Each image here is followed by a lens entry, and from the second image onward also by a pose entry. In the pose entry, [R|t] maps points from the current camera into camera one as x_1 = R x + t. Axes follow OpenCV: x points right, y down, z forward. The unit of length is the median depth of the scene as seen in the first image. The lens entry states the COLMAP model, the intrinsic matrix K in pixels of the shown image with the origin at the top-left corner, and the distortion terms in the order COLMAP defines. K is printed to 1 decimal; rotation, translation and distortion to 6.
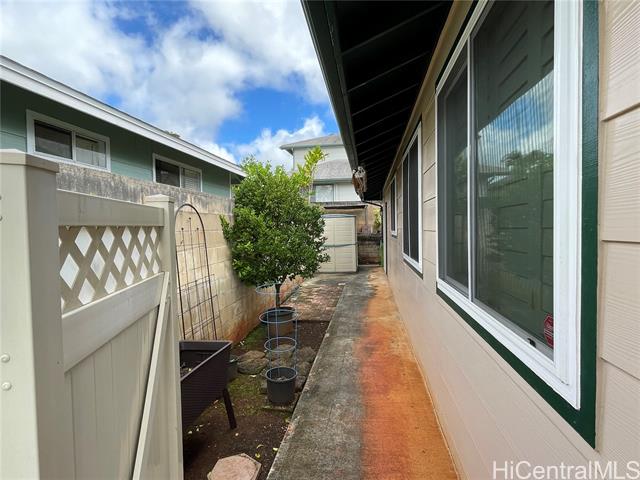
lens RADIAL K [[341.3, 0, 320.7], [0, 341.3, 239.2], [0, 0, 1]] dist [-0.002213, 0.000487]
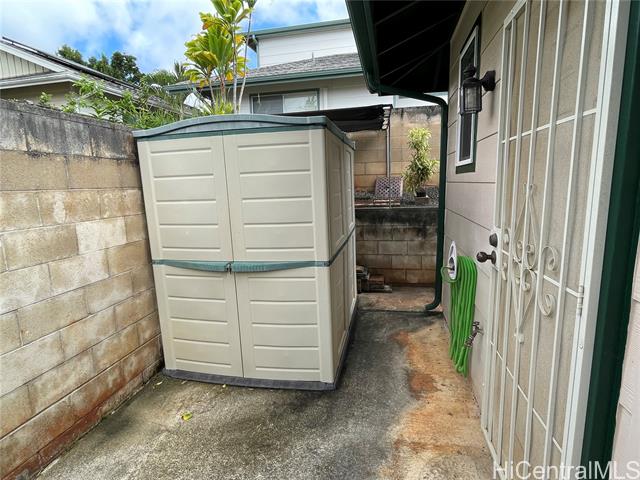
lens RADIAL K [[341.3, 0, 319.7], [0, 341.3, 242.5], [0, 0, 1]] dist [-0.002213, 0.000487]
pose [[0.997151, 0.005205, -0.075252, 0.091010], [0.004549, 0.991651, 0.128867, -0.017568], [0.075295, -0.128842, 0.988802, 0.634686]]
